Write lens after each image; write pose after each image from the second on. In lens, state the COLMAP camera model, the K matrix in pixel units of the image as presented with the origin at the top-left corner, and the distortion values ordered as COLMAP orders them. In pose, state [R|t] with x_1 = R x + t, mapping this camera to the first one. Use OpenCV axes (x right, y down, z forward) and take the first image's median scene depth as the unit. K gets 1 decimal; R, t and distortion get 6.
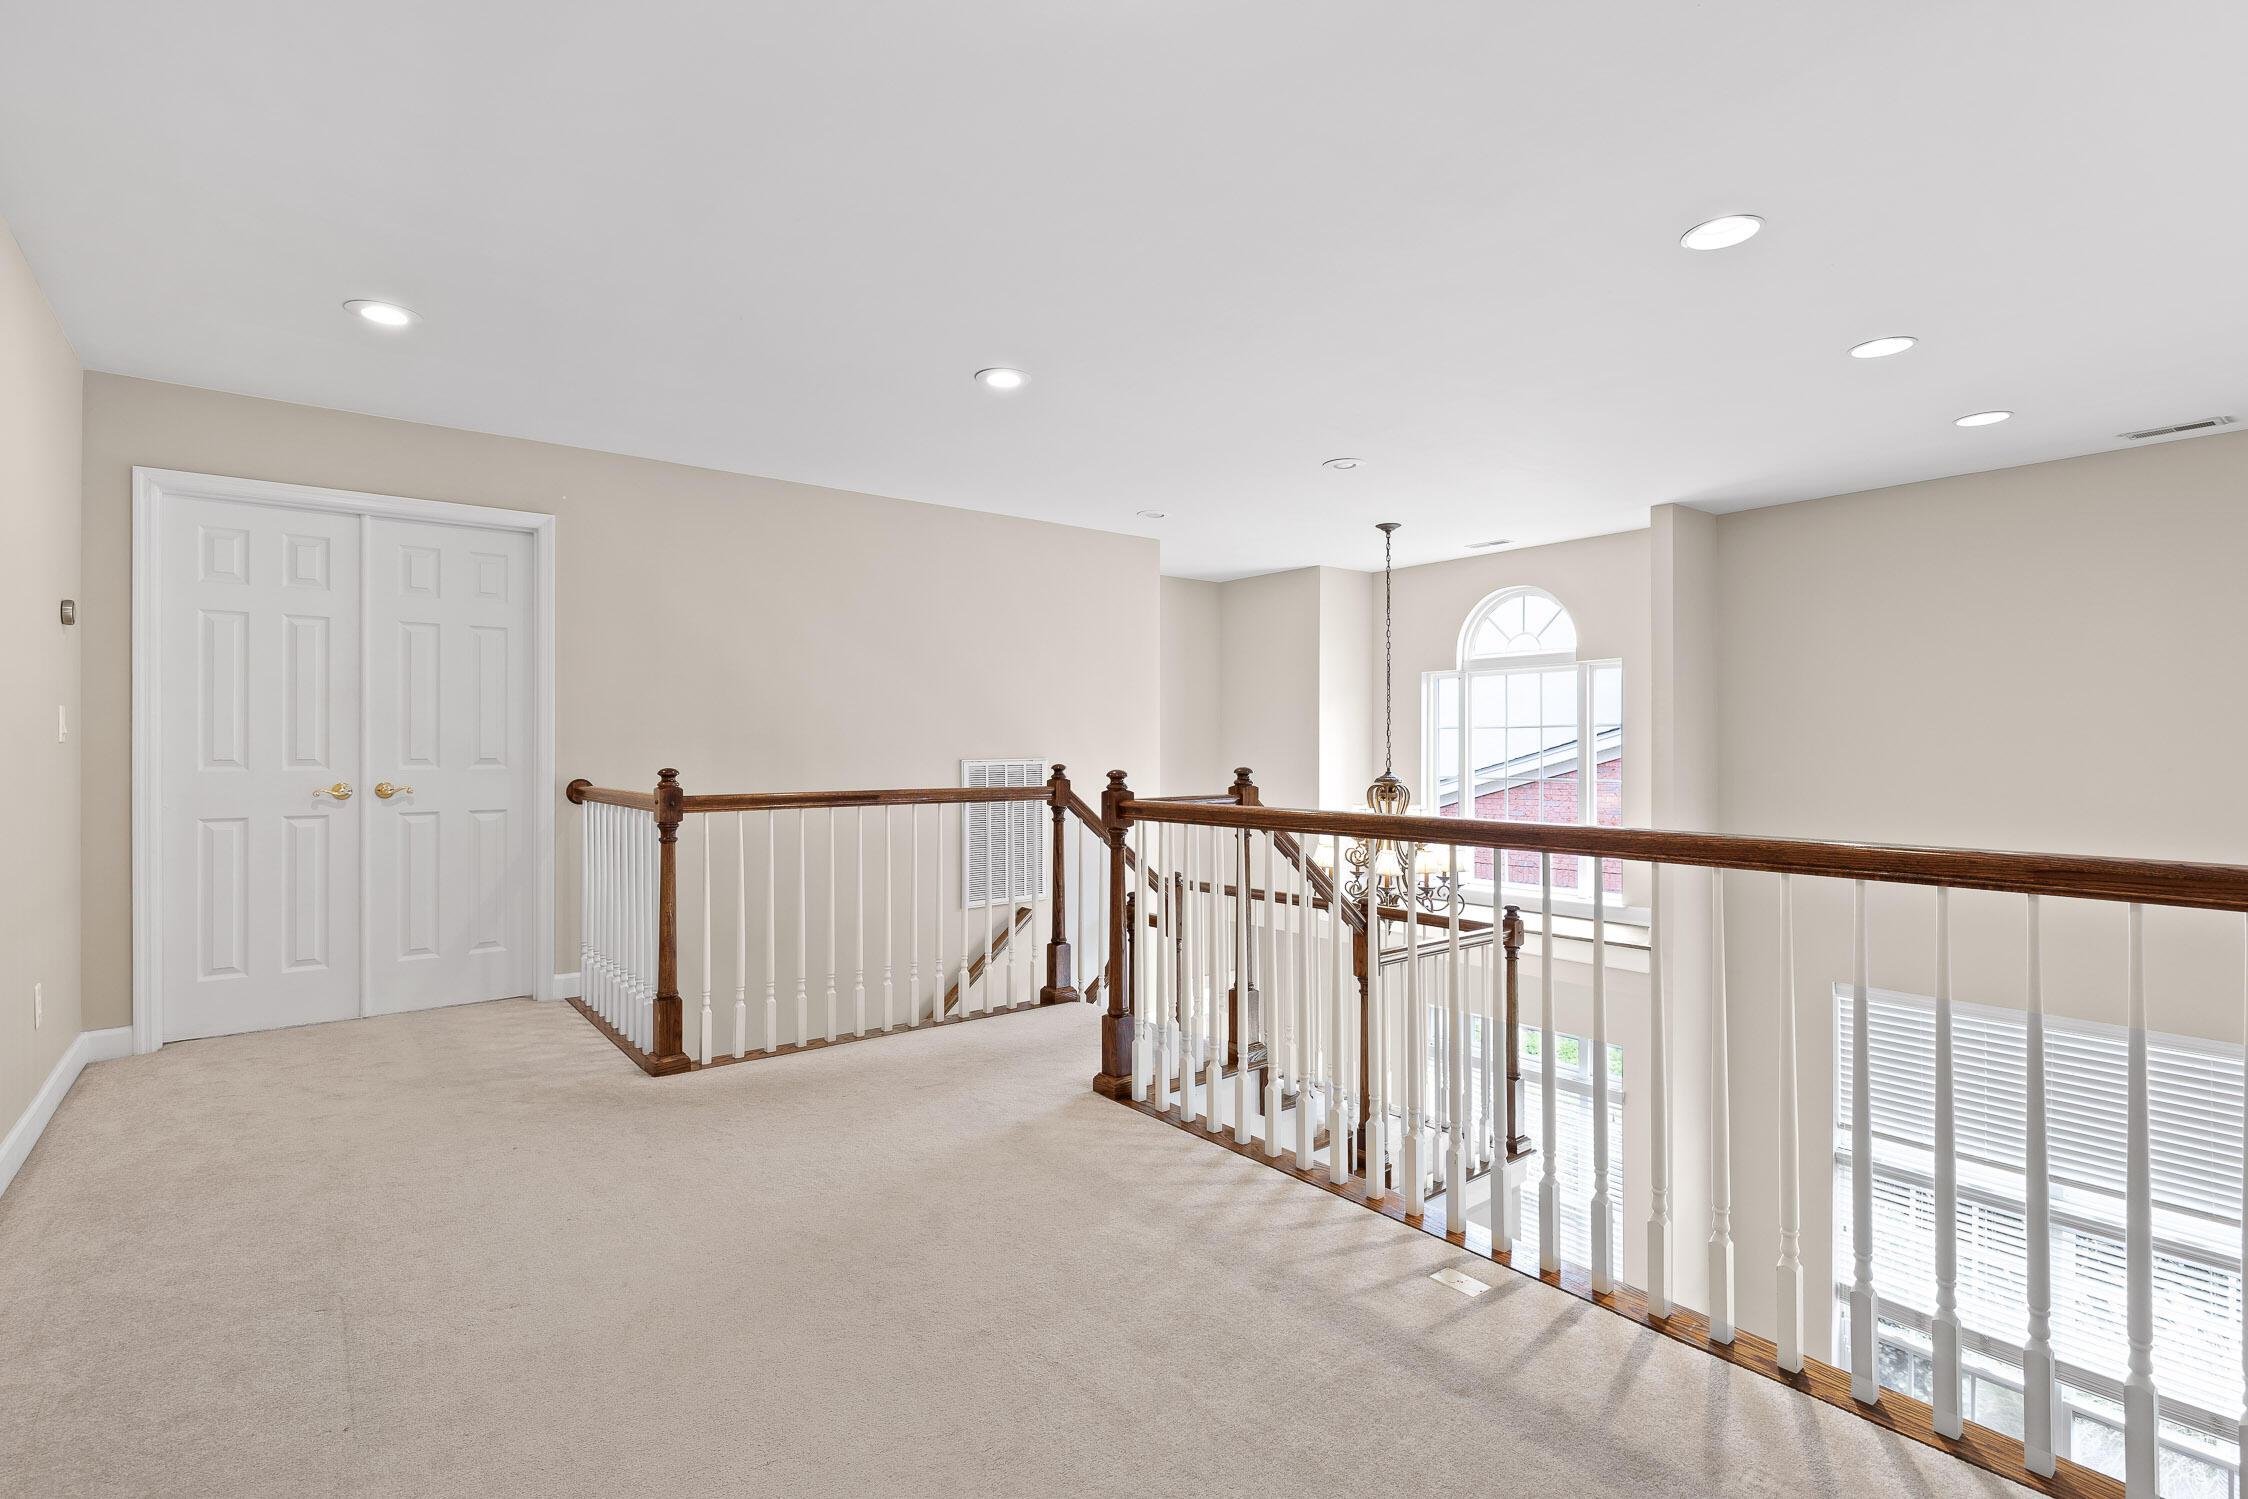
lens RADIAL K [[1091.3, 0, 1123.4], [0, 1091.3, 753.6], [0, 0, 1]] dist [0.005714, -0.000377]
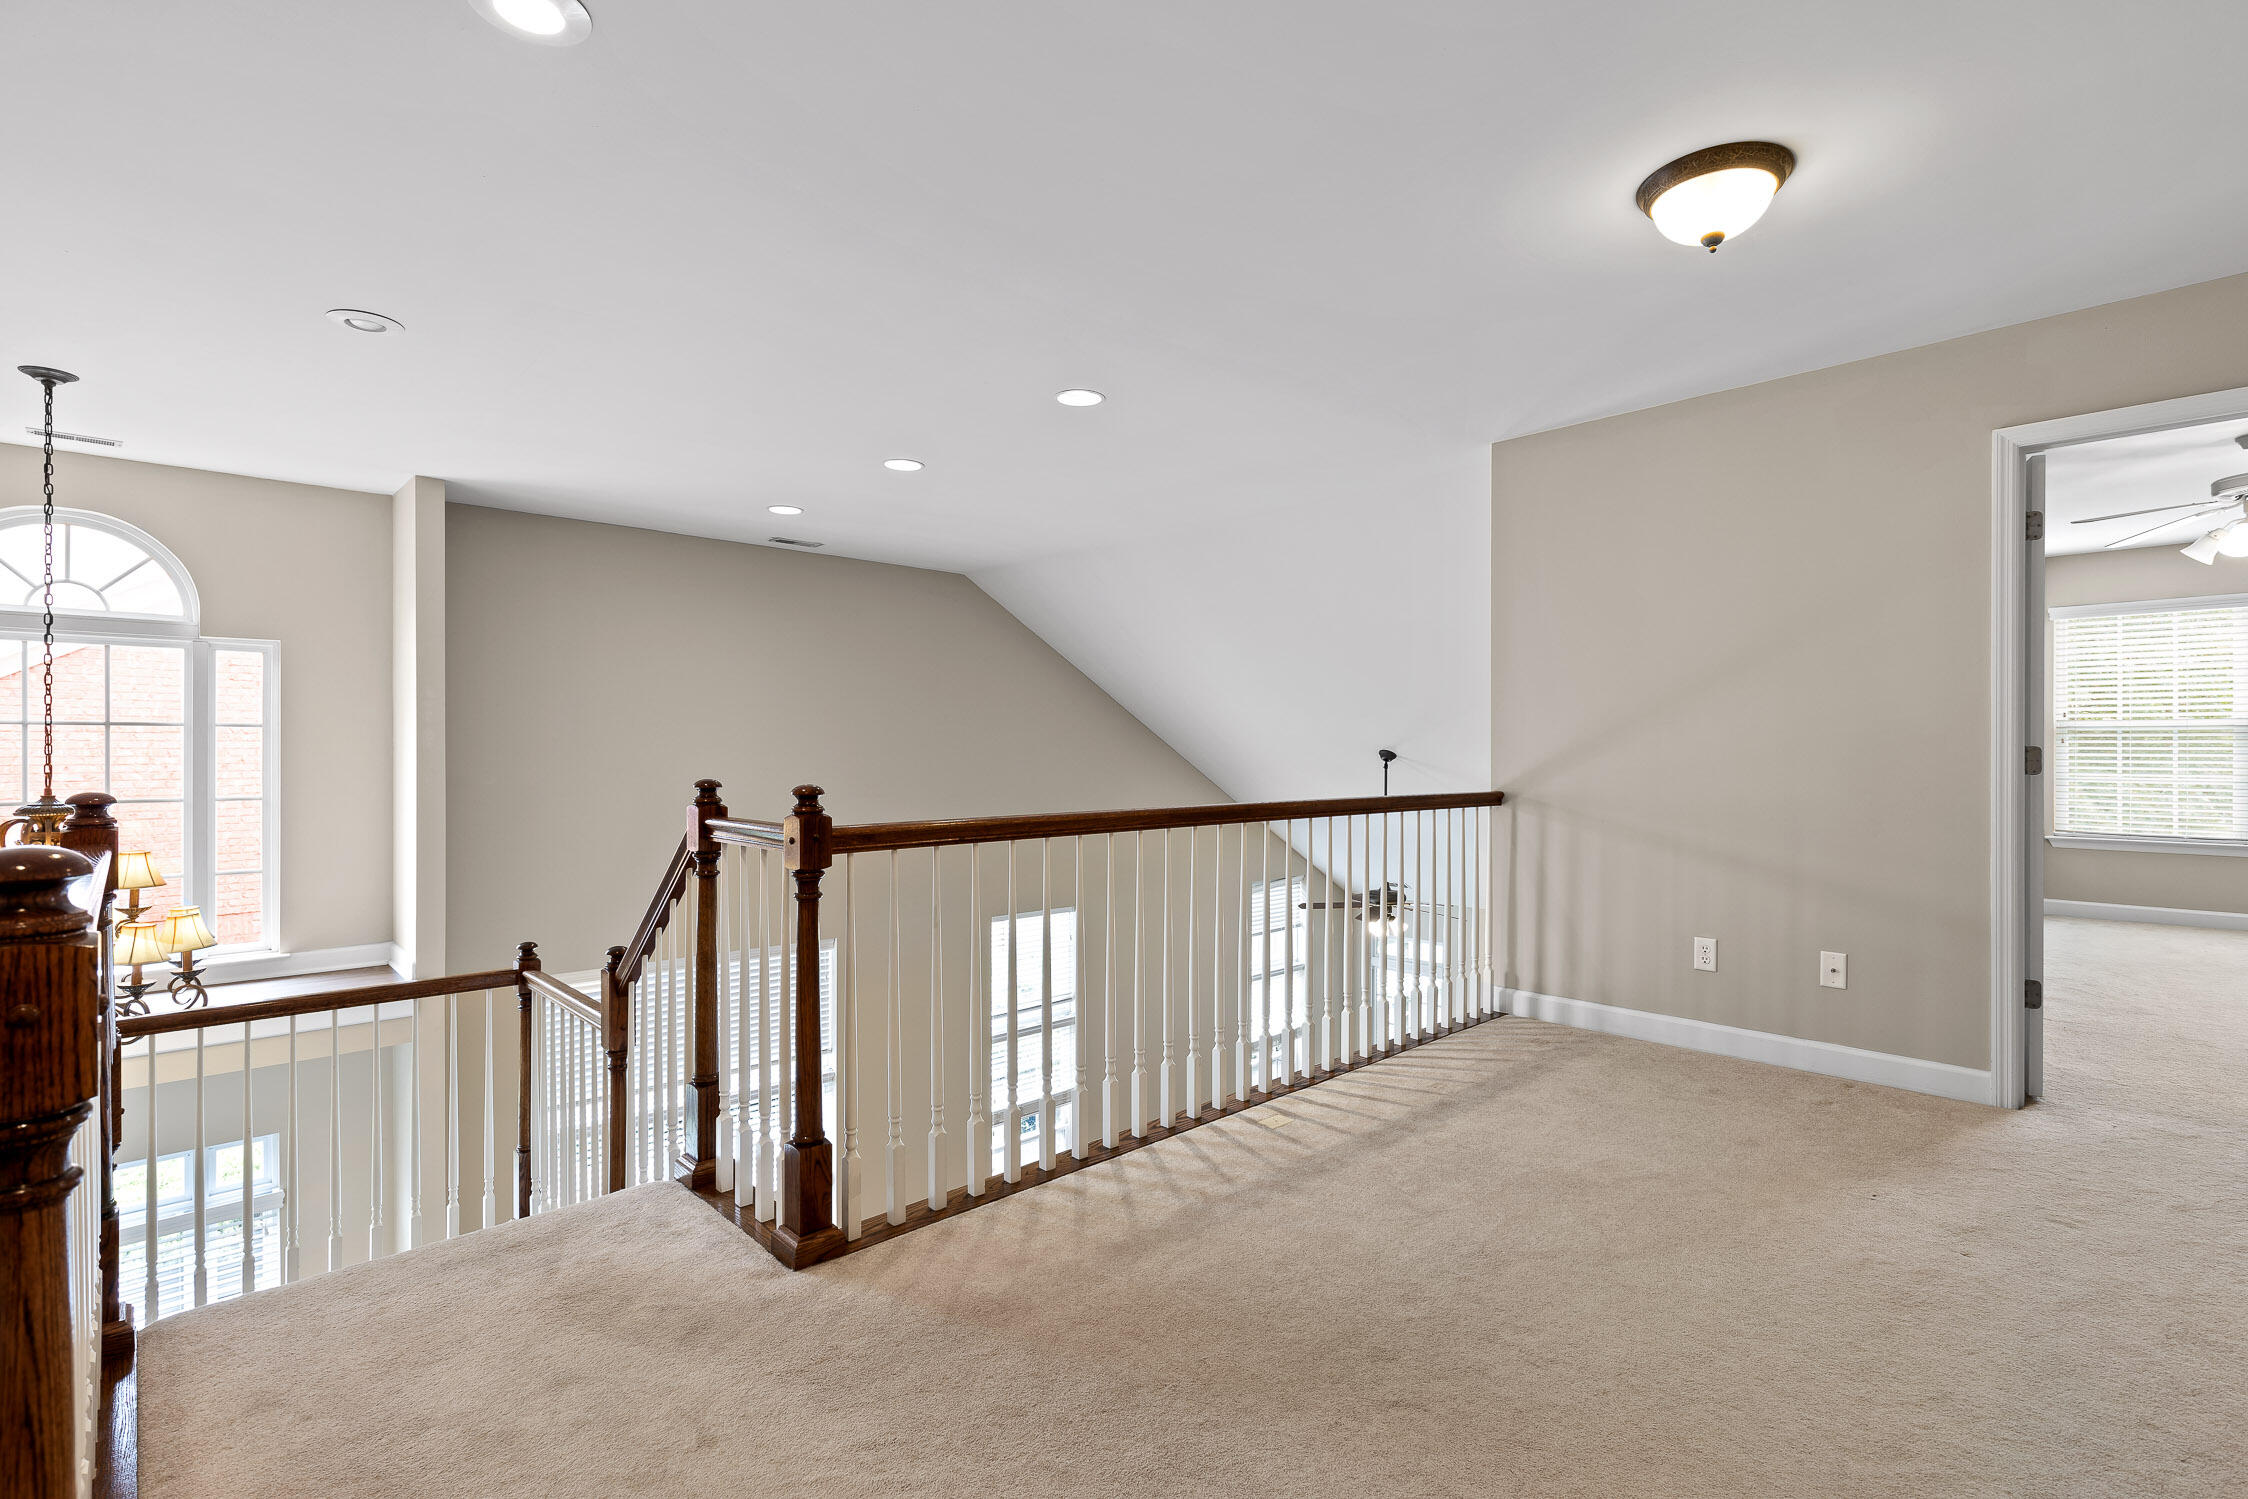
lens RADIAL K [[1091.3, 0, 1123.4], [0, 1091.3, 753.6], [0, 0, 1]] dist [0.005714, -0.000377]
pose [[-0.119816, -0.001256, 0.992795, -0.718085], [0.008322, 0.999963, 0.002270, -0.005112], [-0.992761, 0.008534, -0.119801, 0.891627]]
